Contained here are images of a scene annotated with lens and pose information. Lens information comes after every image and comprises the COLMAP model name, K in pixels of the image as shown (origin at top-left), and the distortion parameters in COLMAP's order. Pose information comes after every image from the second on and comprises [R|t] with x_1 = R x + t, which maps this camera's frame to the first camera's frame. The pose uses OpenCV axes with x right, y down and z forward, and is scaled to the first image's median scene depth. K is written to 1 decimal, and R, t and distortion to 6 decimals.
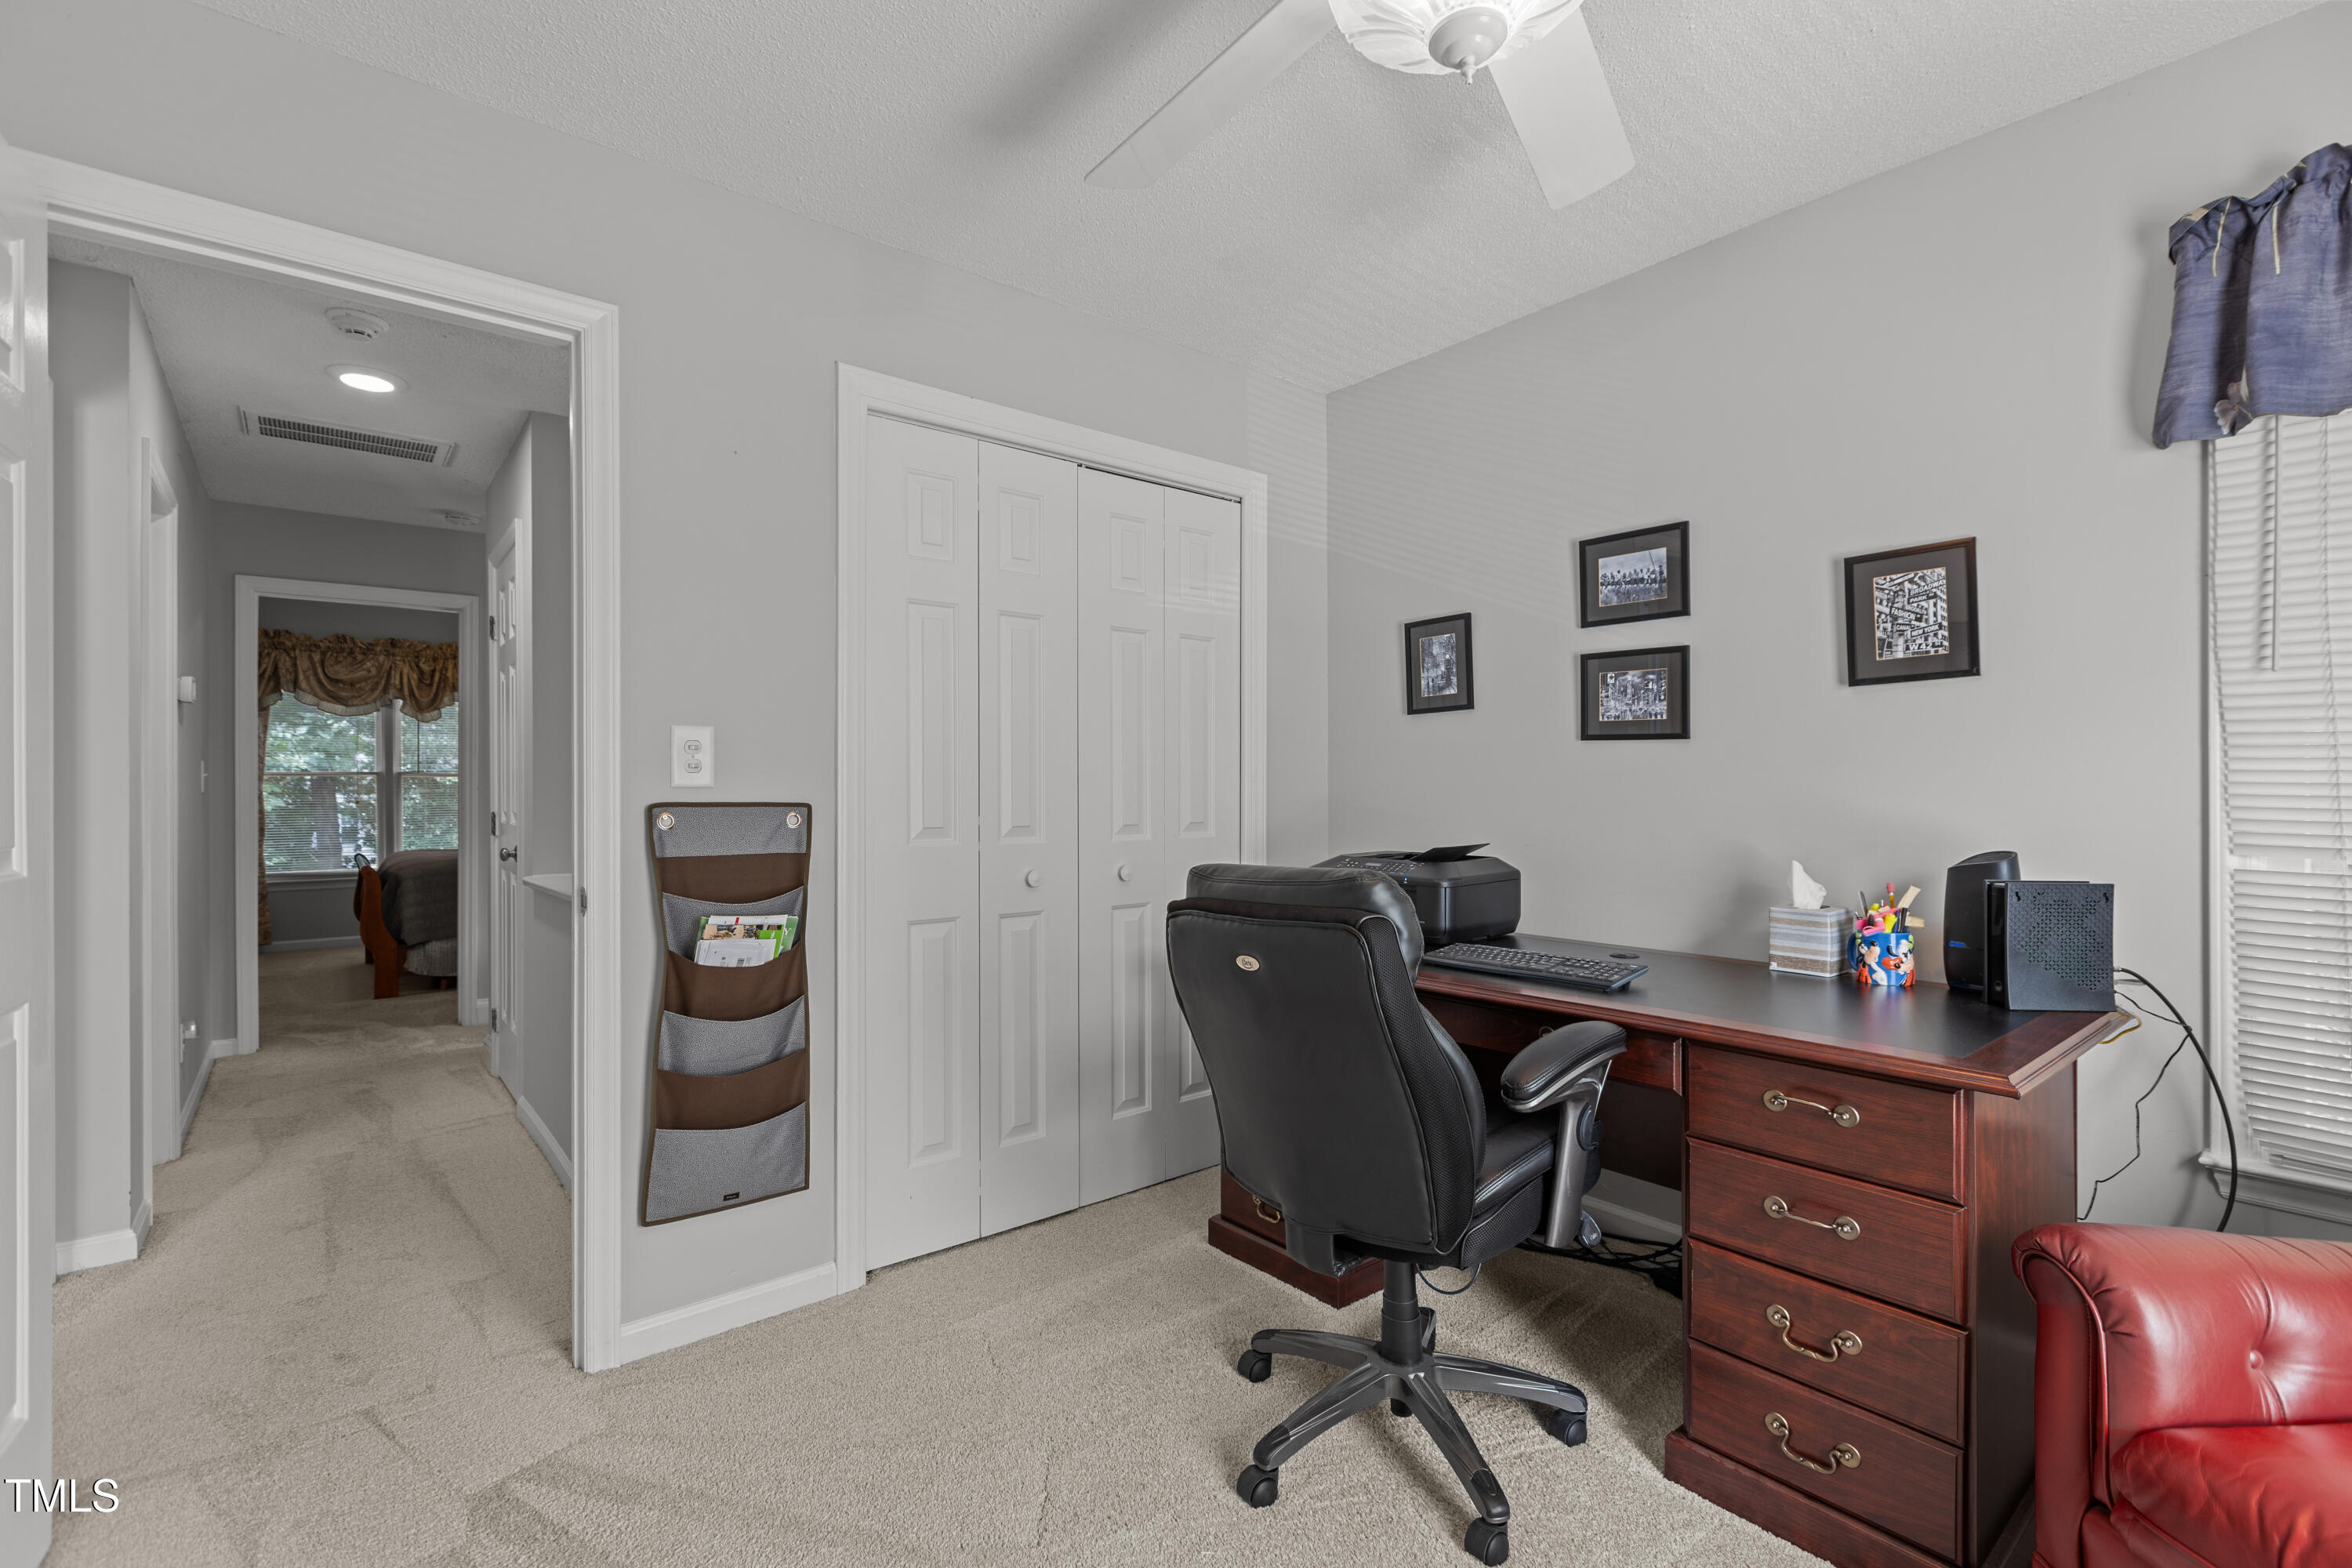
lens RADIAL K [[1048.8, 0, 1181.6], [0, 1048.8, 801.2], [0, 0, 1]] dist [0.003893, -0.002482]
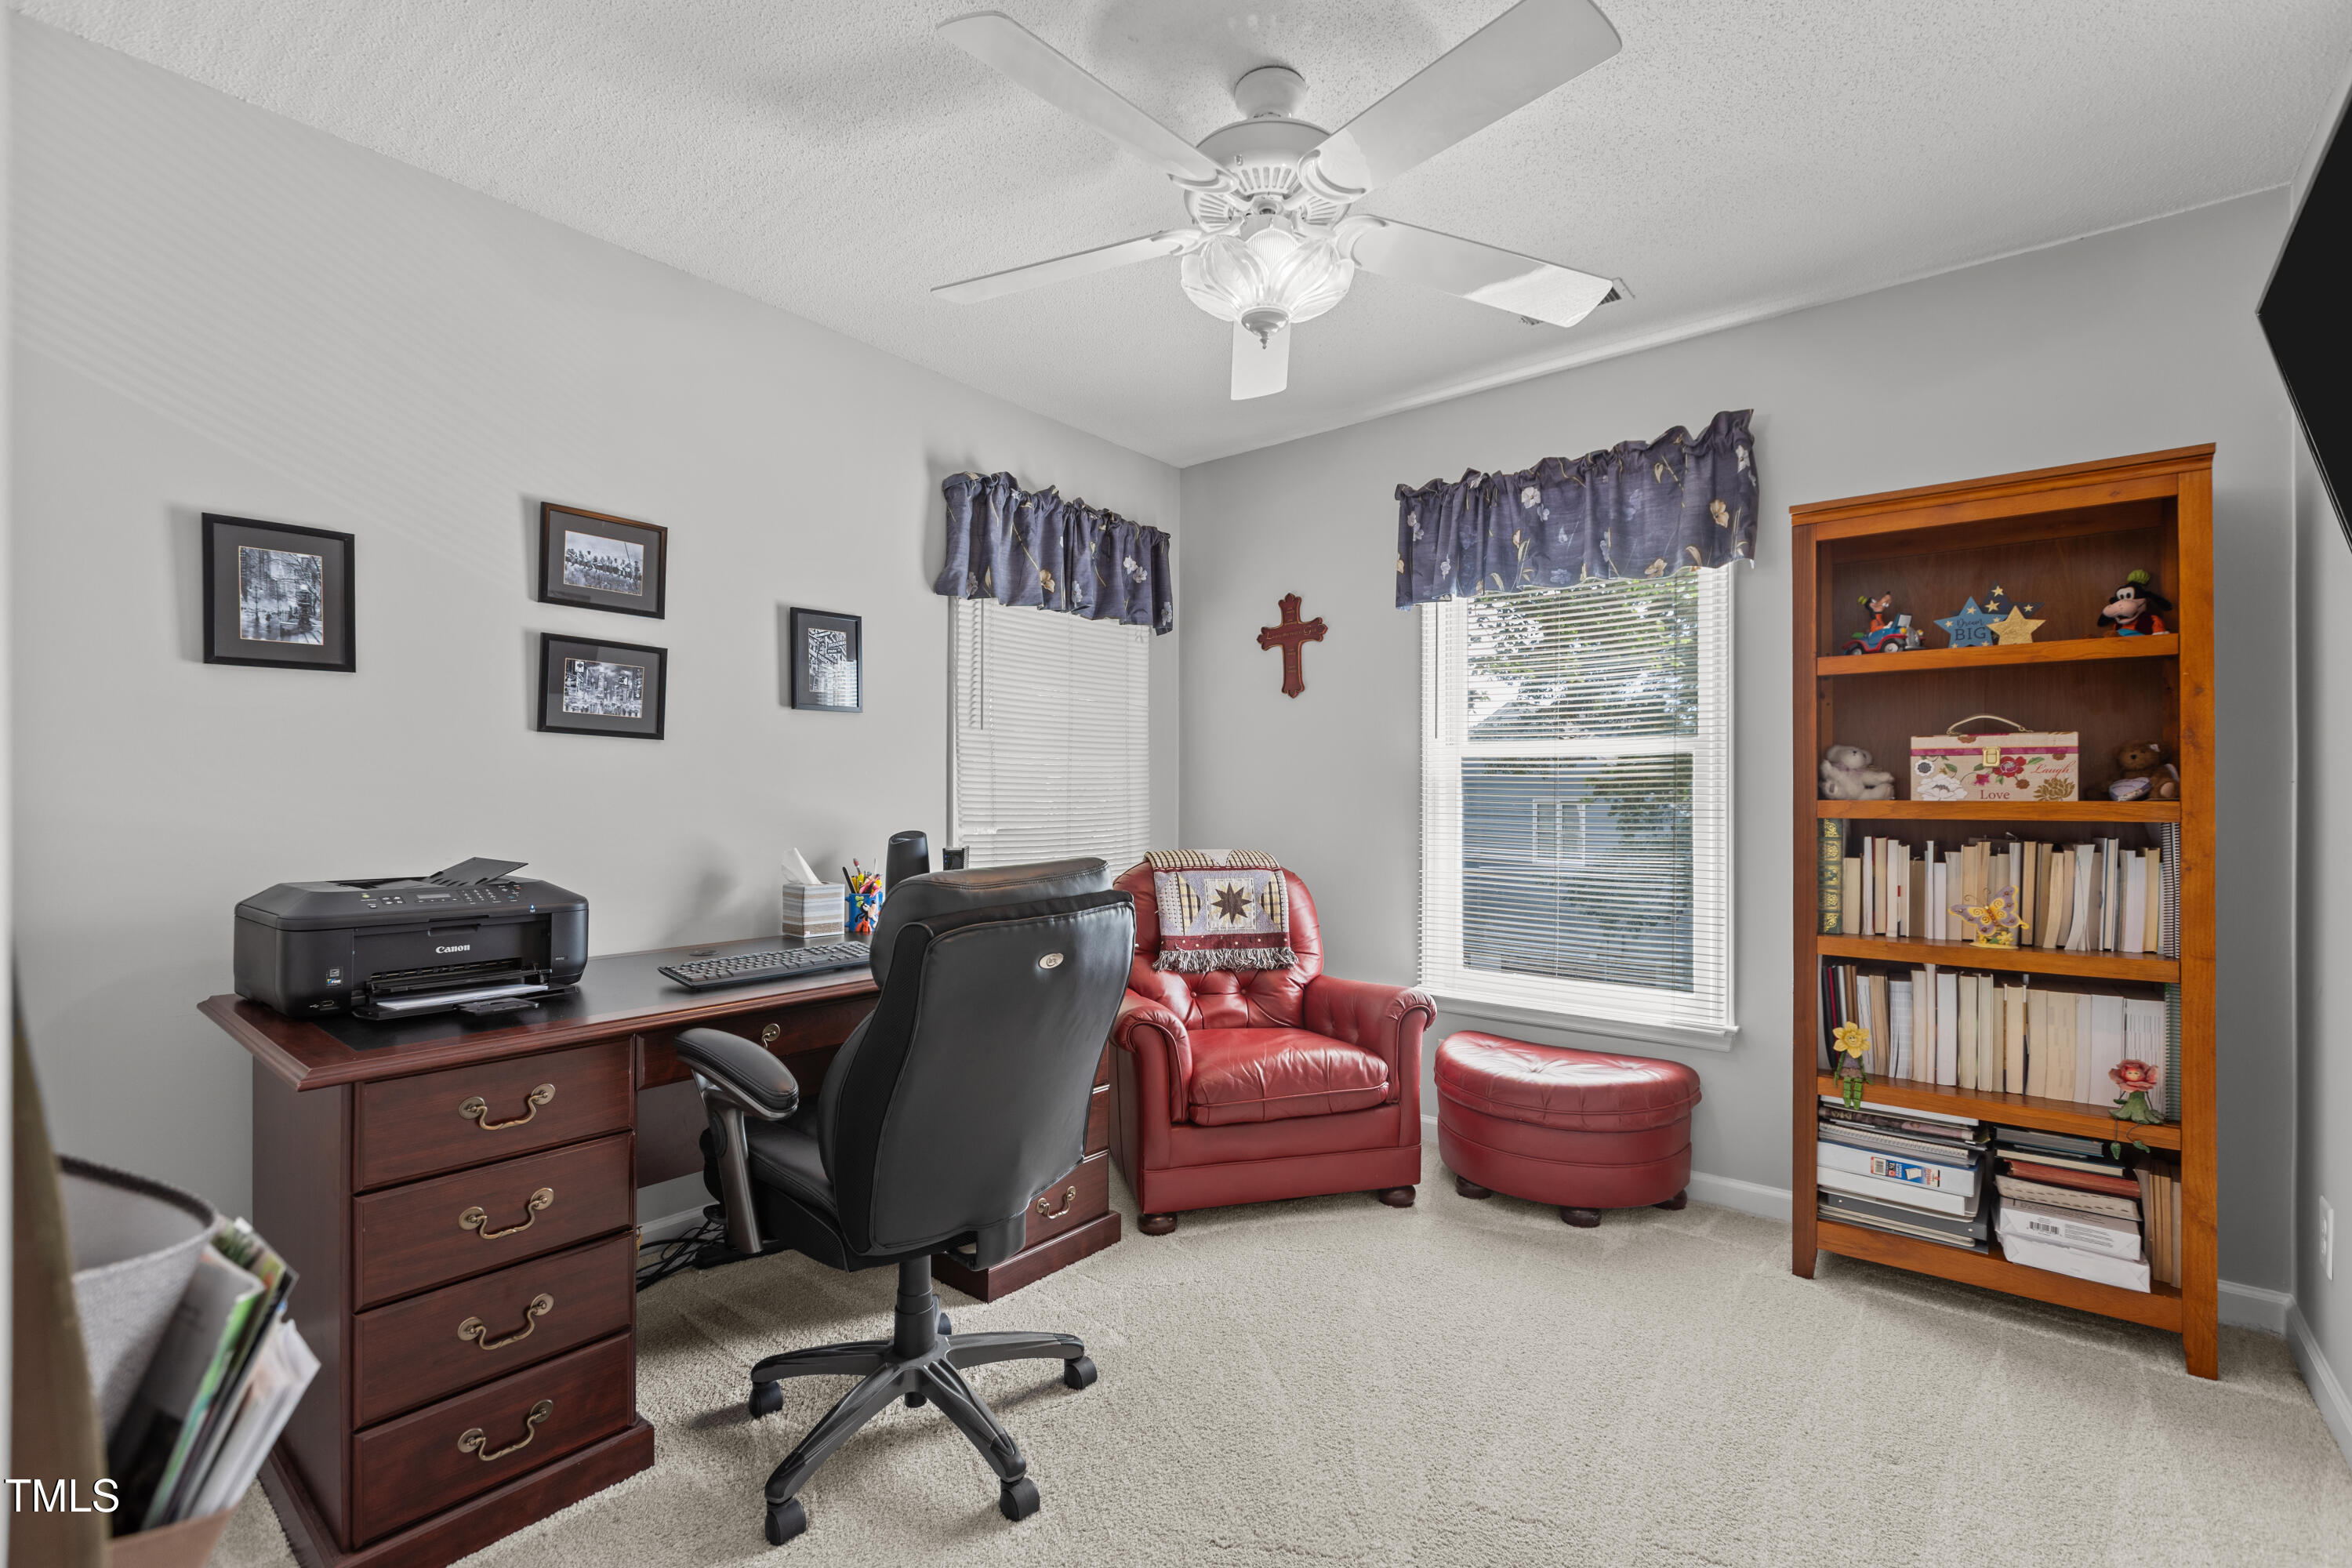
lens RADIAL K [[1048.8, 0, 1177.7], [0, 1048.8, 790.1], [0, 0, 1]] dist [0.003893, -0.002482]
pose [[-0.196147, 0.001761, 0.980573, -0.585461], [0.002323, 0.999996, -0.001331, -0.007069], [-0.980572, 0.002017, -0.196151, 0.666117]]
